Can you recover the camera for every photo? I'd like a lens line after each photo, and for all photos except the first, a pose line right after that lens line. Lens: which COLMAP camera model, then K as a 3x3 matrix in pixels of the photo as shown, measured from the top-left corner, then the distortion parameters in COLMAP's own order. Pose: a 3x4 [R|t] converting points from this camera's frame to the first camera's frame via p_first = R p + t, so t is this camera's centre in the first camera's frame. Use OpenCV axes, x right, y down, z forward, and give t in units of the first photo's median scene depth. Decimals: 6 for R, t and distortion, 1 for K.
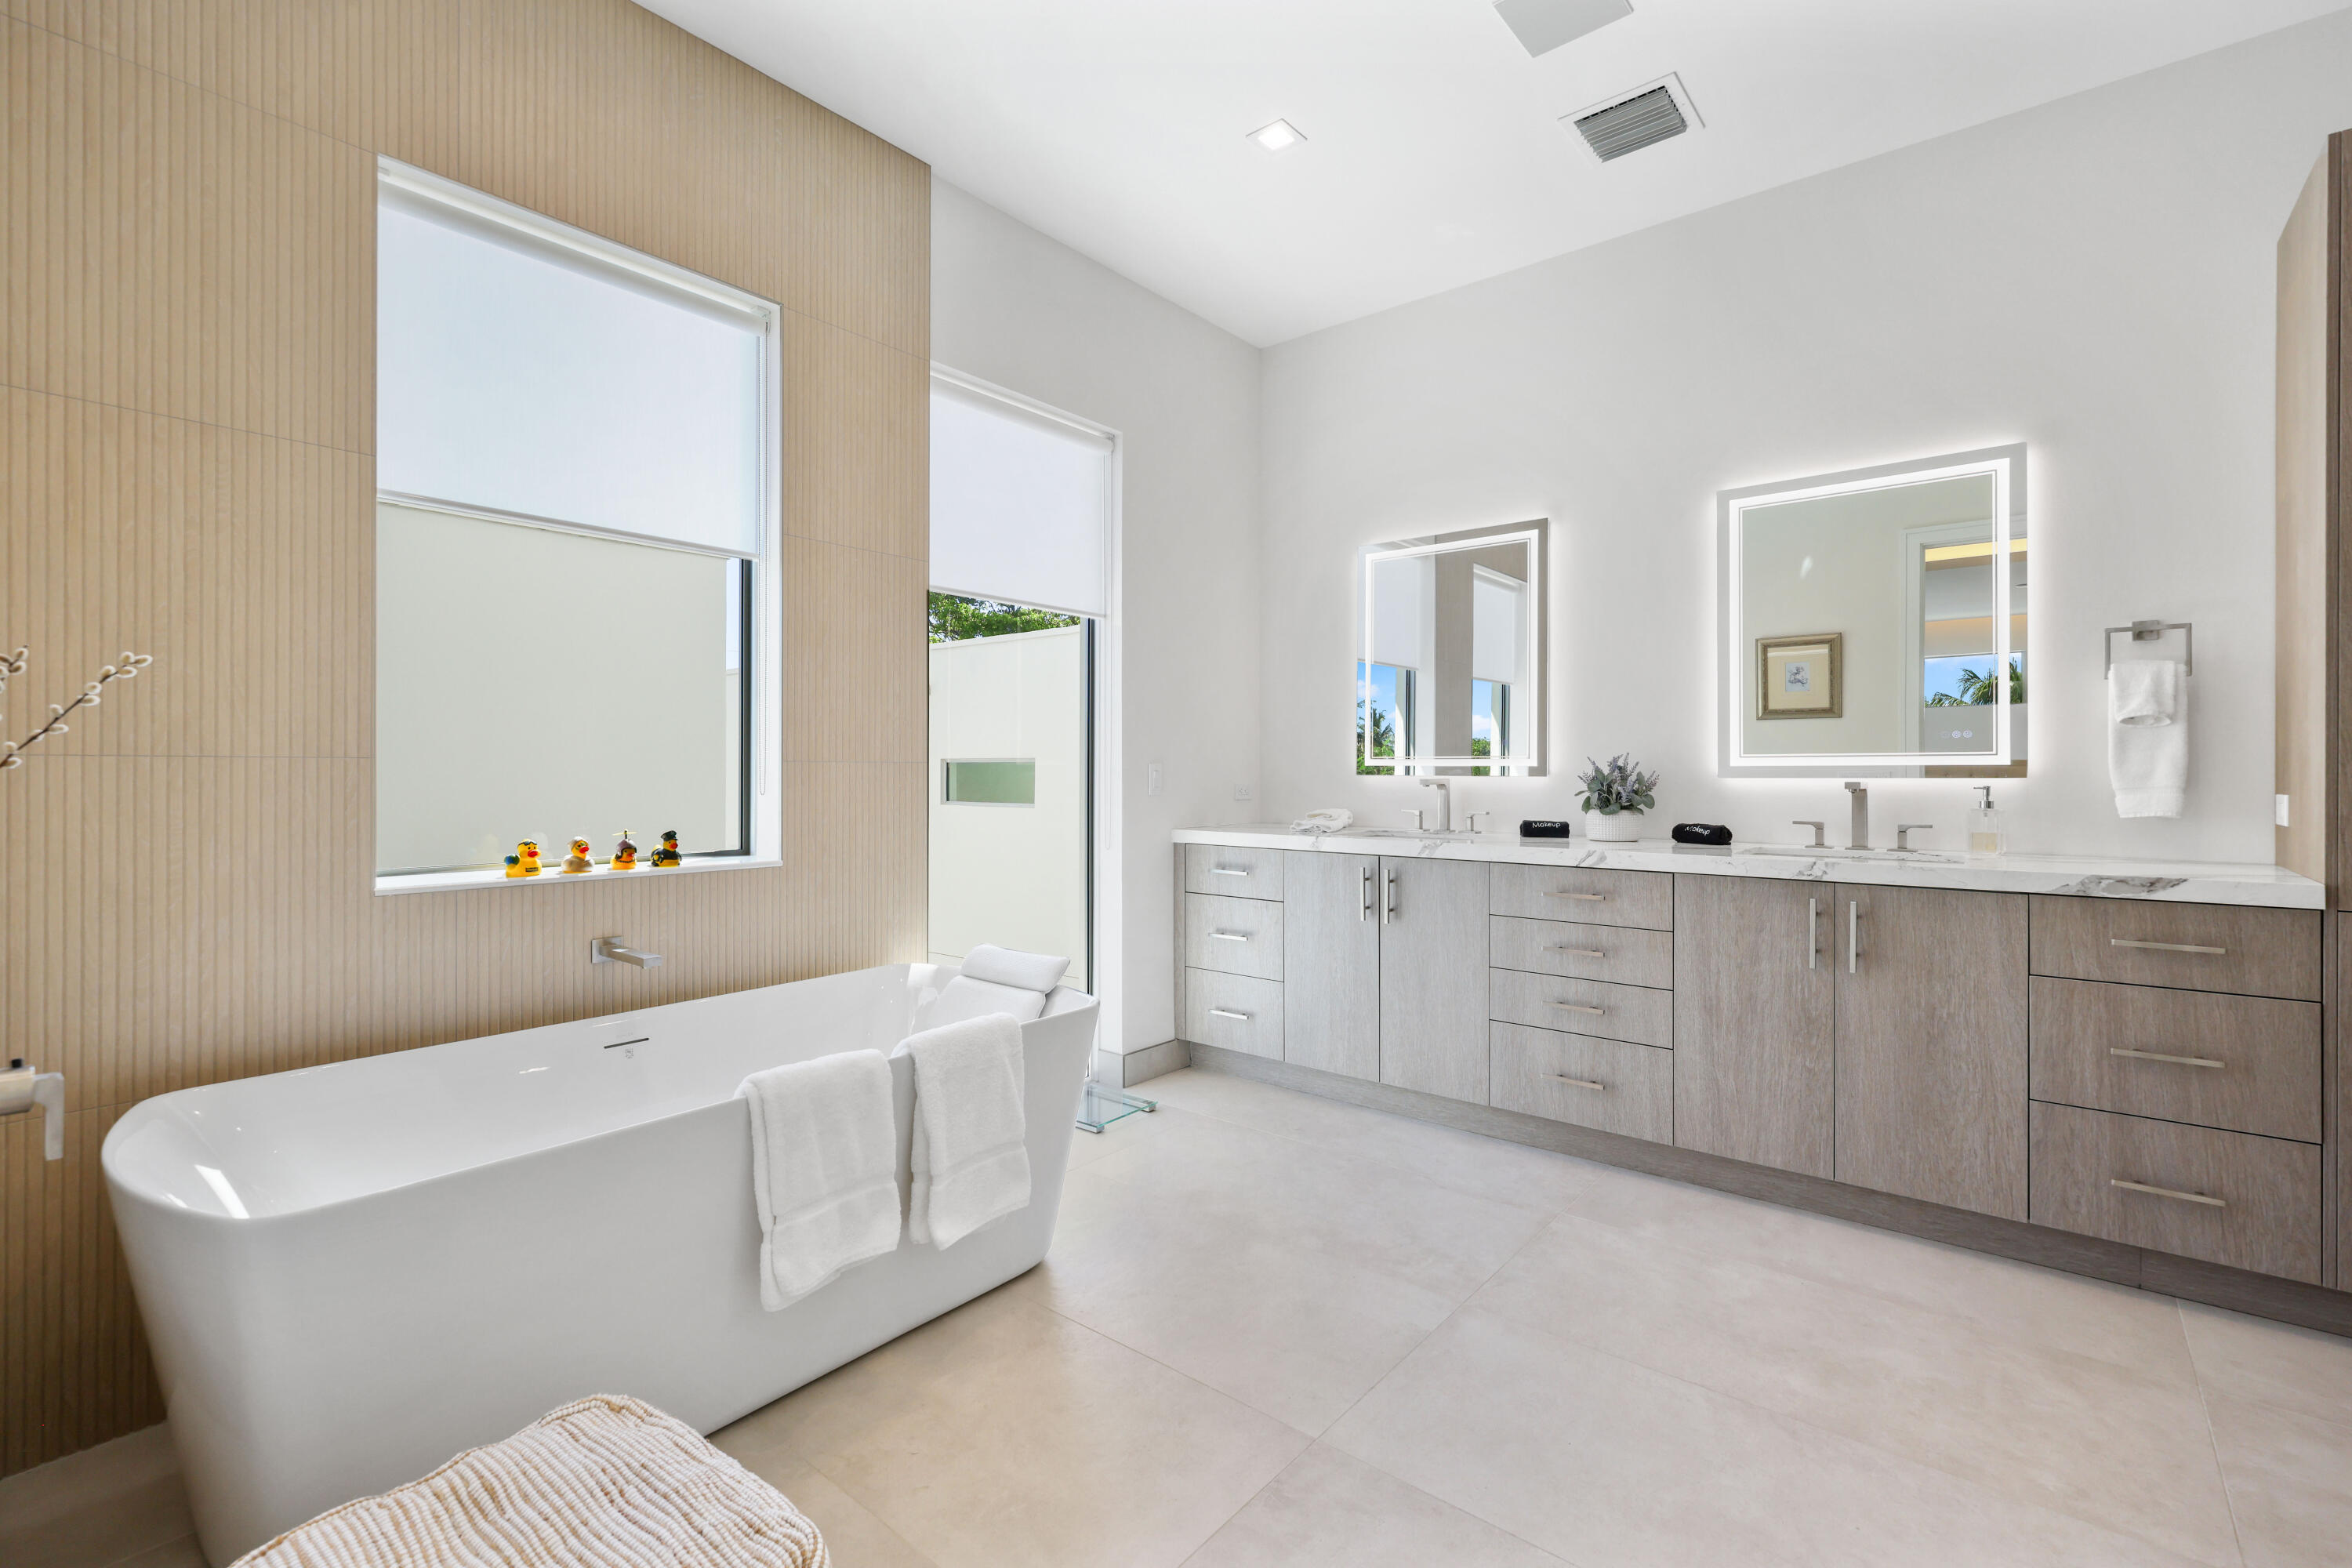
lens RADIAL K [[1032.5, 0, 1180.3], [0, 1032.5, 767.5], [0, 0, 1]] dist [-0.000856, 0.000221]
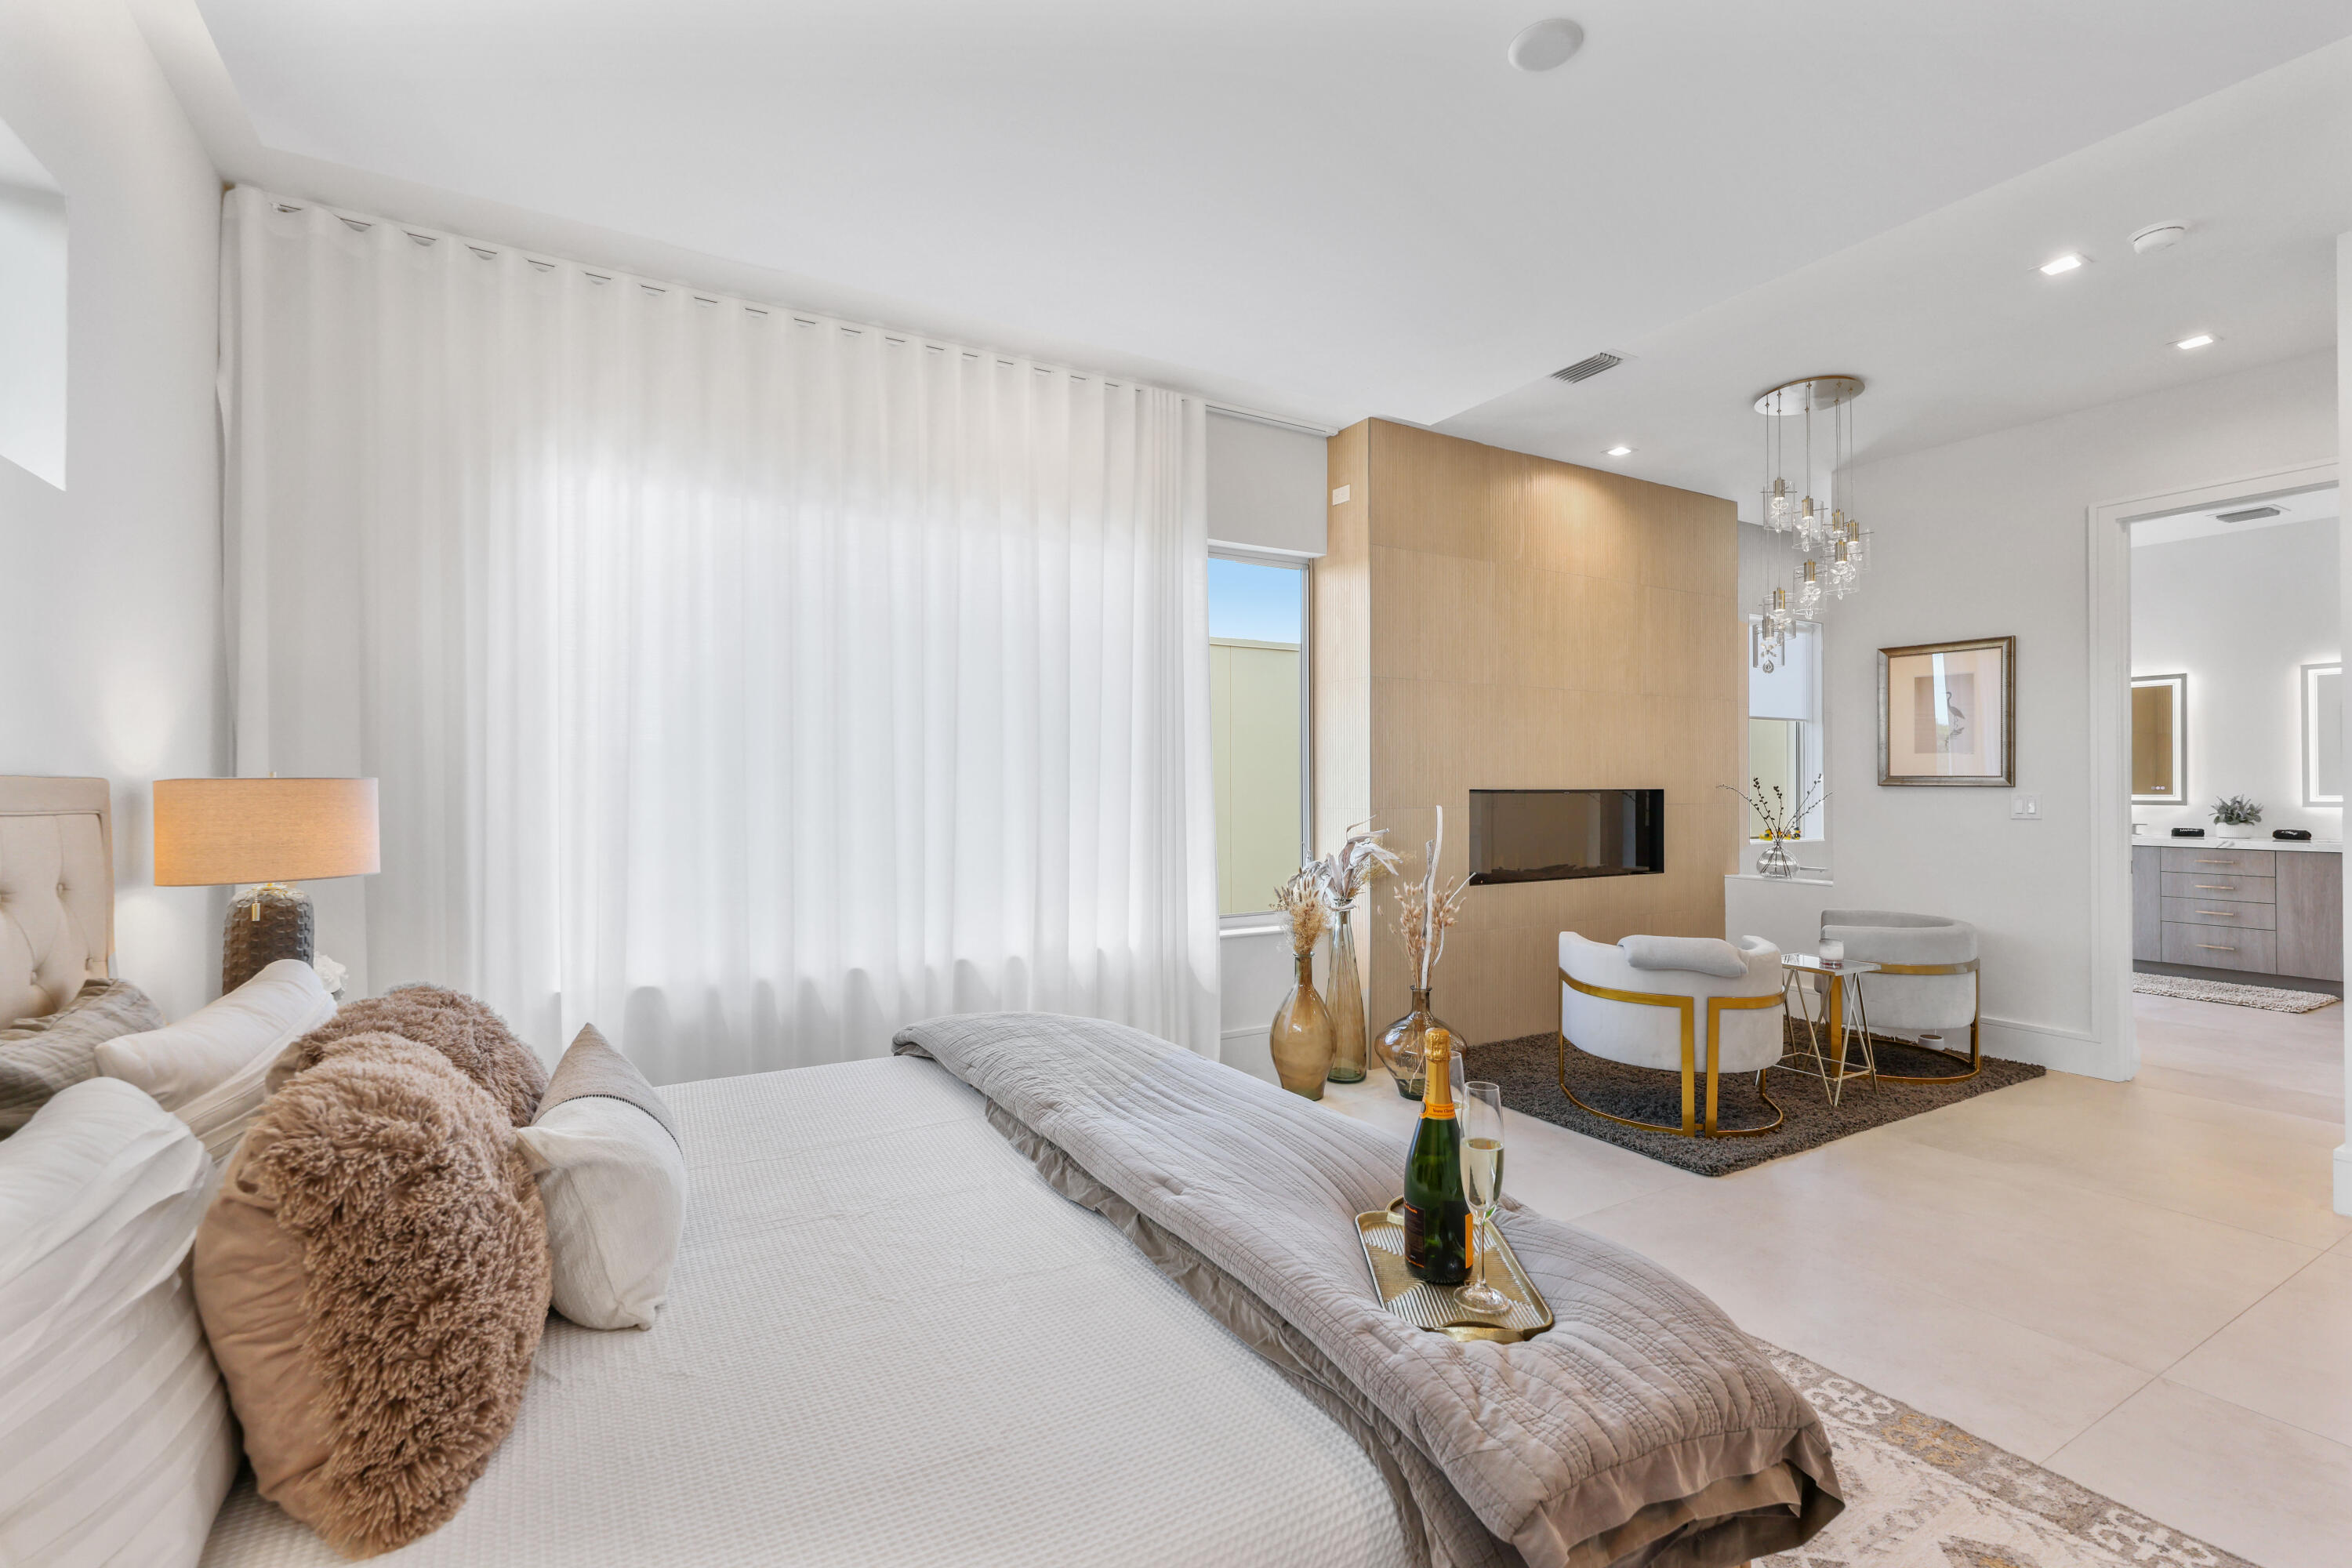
lens RADIAL K [[1037.1, 0, 1168.4], [0, 1037.1, 779.5], [0, 0, 1]] dist [-0.000571, -0.000230]
pose [[0.937326, -0.005304, -0.348412, -0.996101], [0.003664, 0.999979, -0.005366, -0.048459], [0.348433, 0.003753, 0.937326, -1.956237]]
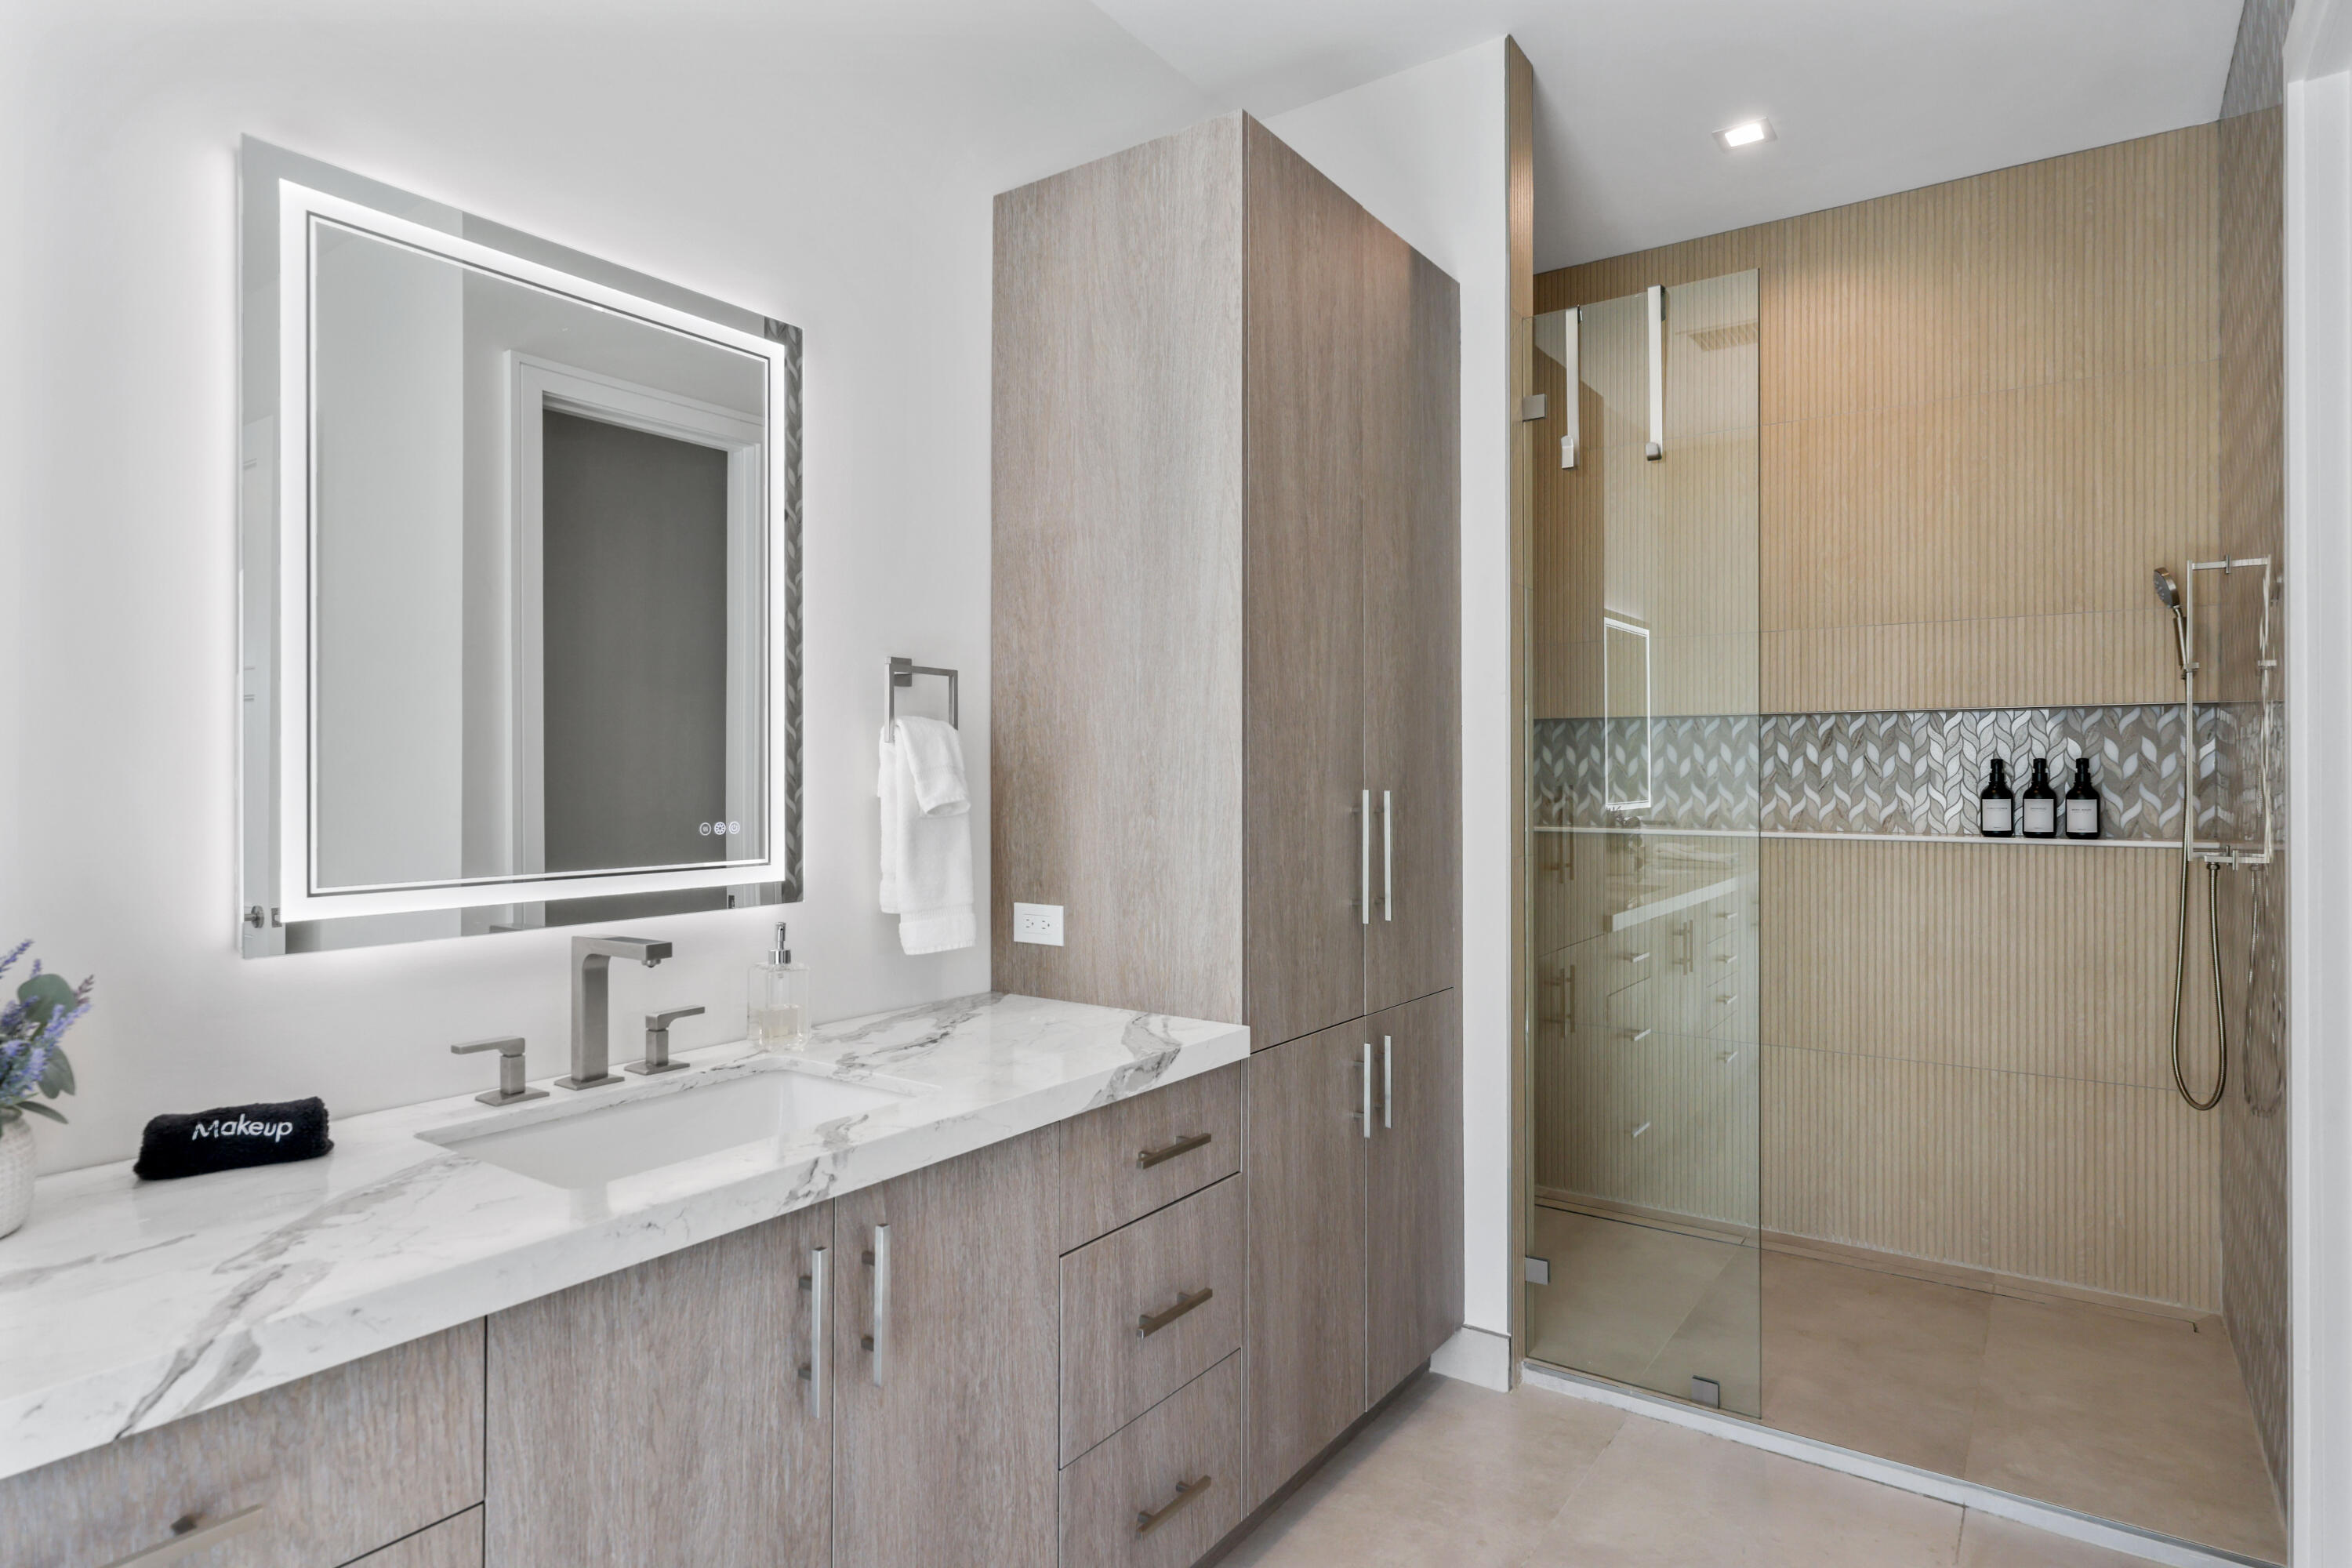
lens RADIAL K [[1282.2, 0, 1176.0], [0, 1282.2, 784.0], [0, 0, 1]] dist [0.000750, -0.001346]
pose [[-0.070574, -0.002729, 0.997503, 0.081270], [0.000120, 0.999996, 0.002745, -0.058751], [-0.997507, 0.000314, -0.070574, 0.840888]]
